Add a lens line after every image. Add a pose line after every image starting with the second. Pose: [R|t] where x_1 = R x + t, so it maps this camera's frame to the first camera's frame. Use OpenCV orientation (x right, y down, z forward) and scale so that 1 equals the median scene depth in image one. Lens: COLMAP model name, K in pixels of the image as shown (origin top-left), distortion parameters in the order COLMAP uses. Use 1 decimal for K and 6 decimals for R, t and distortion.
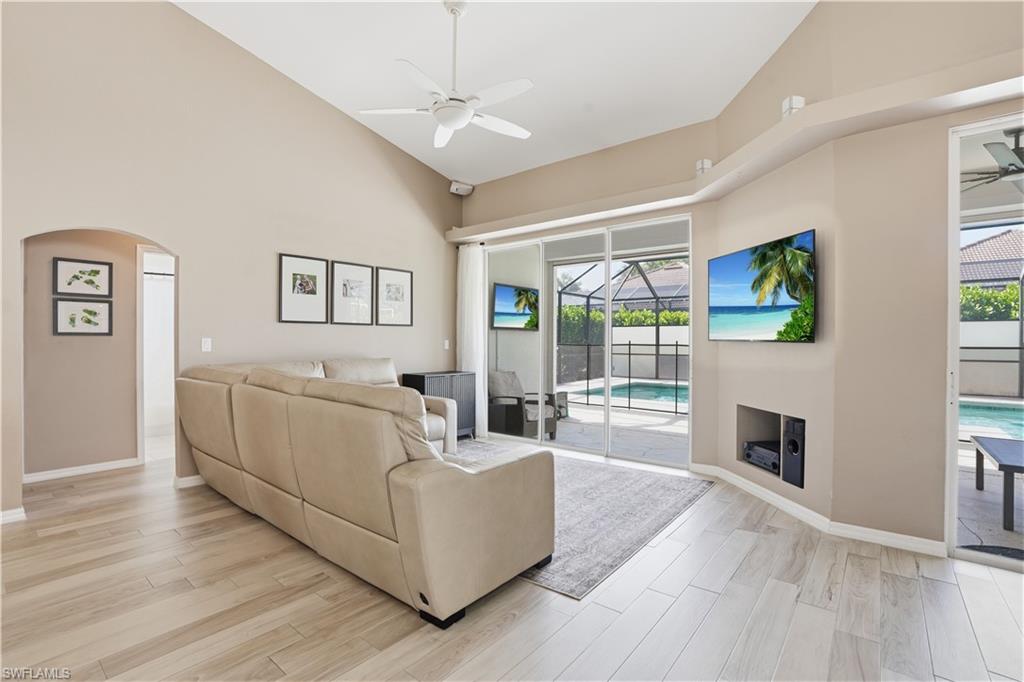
lens RADIAL K [[472.3, 0, 510.8], [0, 472.3, 343.2], [0, 0, 1]] dist [-0.070437, 0.027229]
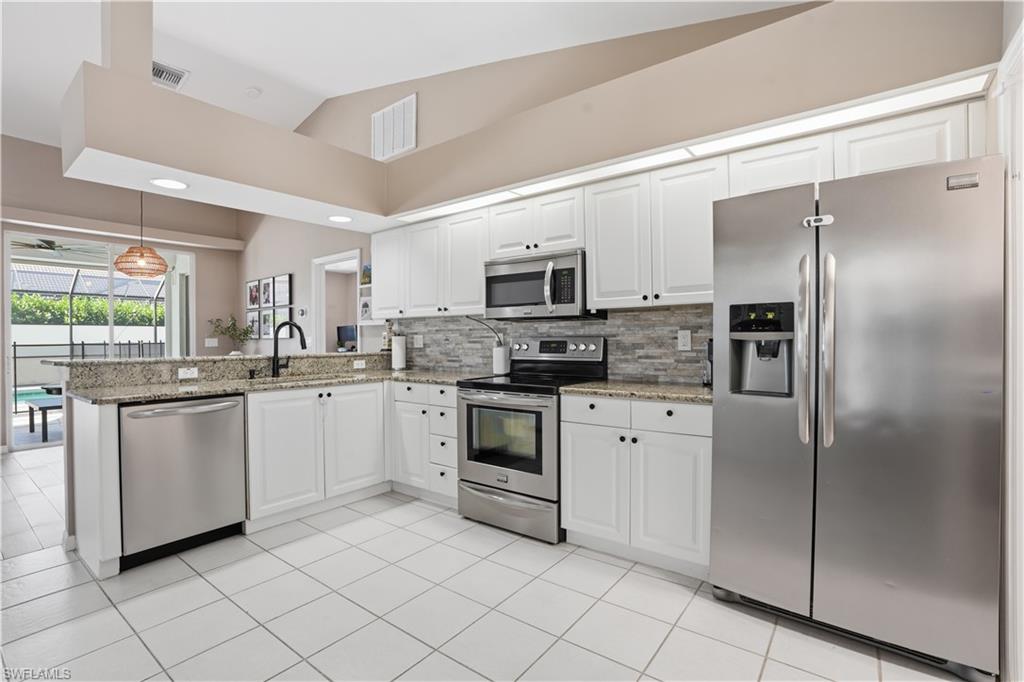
lens RADIAL K [[472.3, 0, 510.8], [0, 472.3, 343.2], [0, 0, 1]] dist [-0.070437, 0.027229]
pose [[-0.029522, -0.011572, 0.999497, -0.767050], [0.012236, 0.999854, 0.011937, 0.008712], [-0.999489, 0.012582, -0.029376, -0.827011]]
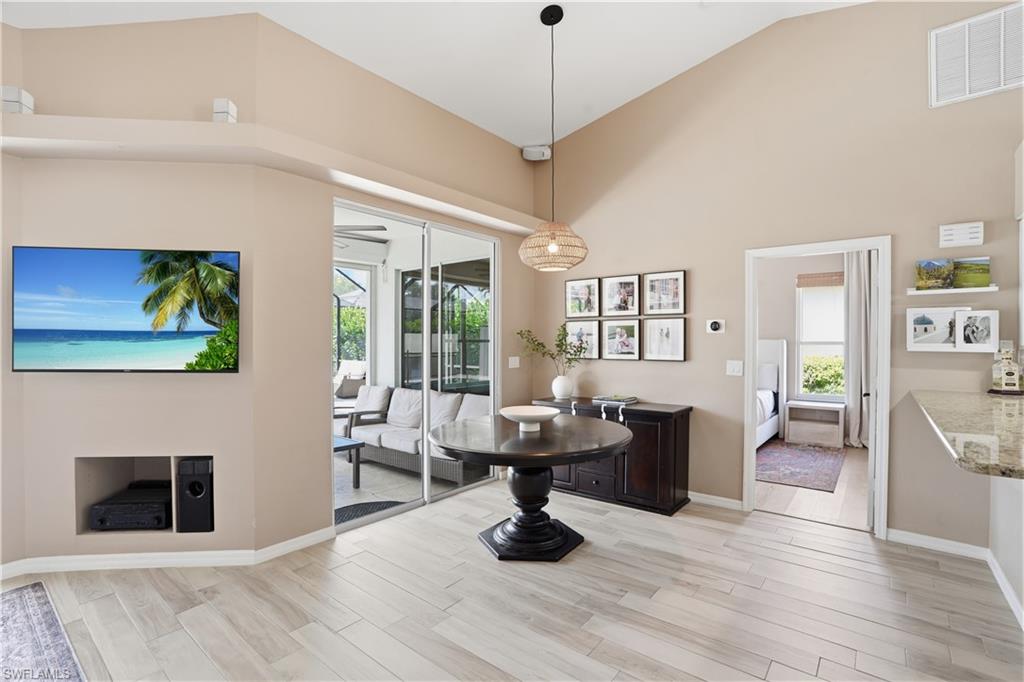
lens RADIAL K [[472.3, 0, 510.8], [0, 472.3, 343.2], [0, 0, 1]] dist [-0.070437, 0.027229]
pose [[-0.002474, -0.007868, 0.999966, -0.250403], [0.002629, 0.999966, 0.007875, -0.057910], [-0.999993, 0.002648, -0.002453, 0.384533]]
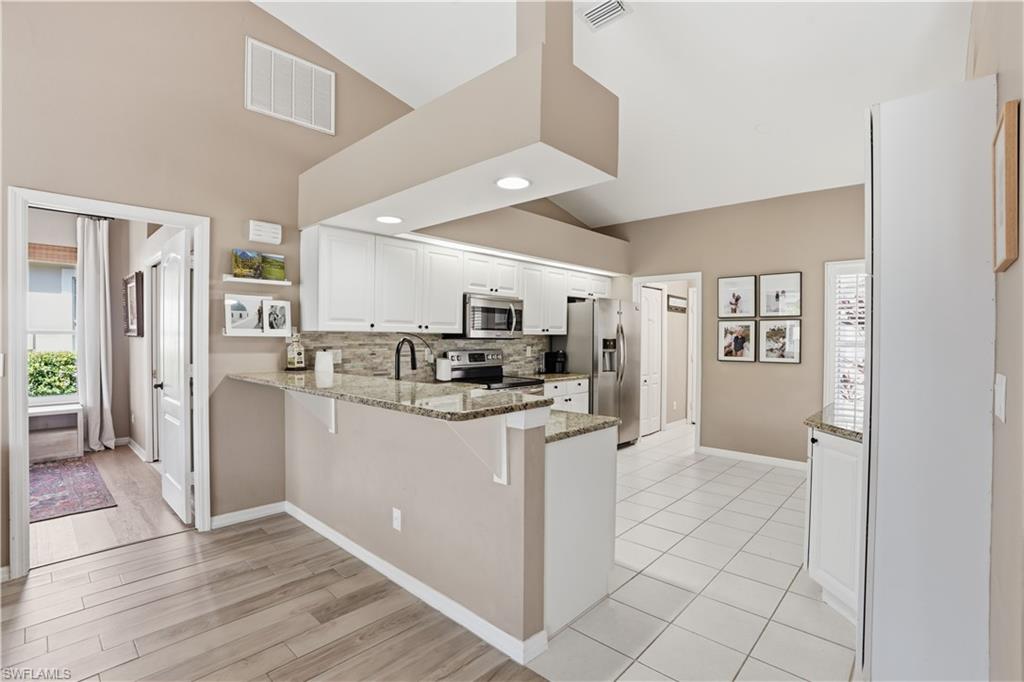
lens RADIAL K [[472.3, 0, 510.8], [0, 472.3, 343.2], [0, 0, 1]] dist [-0.070437, 0.027229]
pose [[-0.997635, -0.007704, 0.068305, 0.018829], [-0.006673, 0.999860, 0.015312, -0.036544], [-0.068413, 0.014820, -0.997547, 0.481665]]
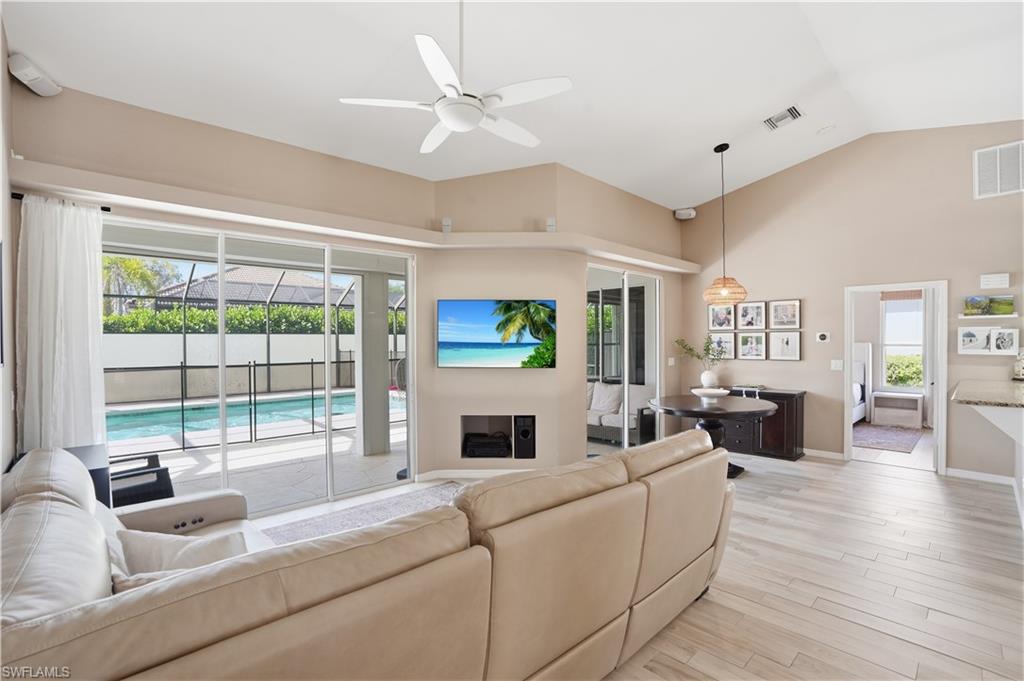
lens RADIAL K [[472.3, 0, 510.8], [0, 472.3, 342.7], [0, 0, 1]] dist [-0.070437, 0.027229]
pose [[0.121472, -0.009658, 0.992548, -0.936907], [0.010004, 0.999914, 0.008506, -0.095414], [-0.992544, 0.008897, 0.121558, 0.821675]]
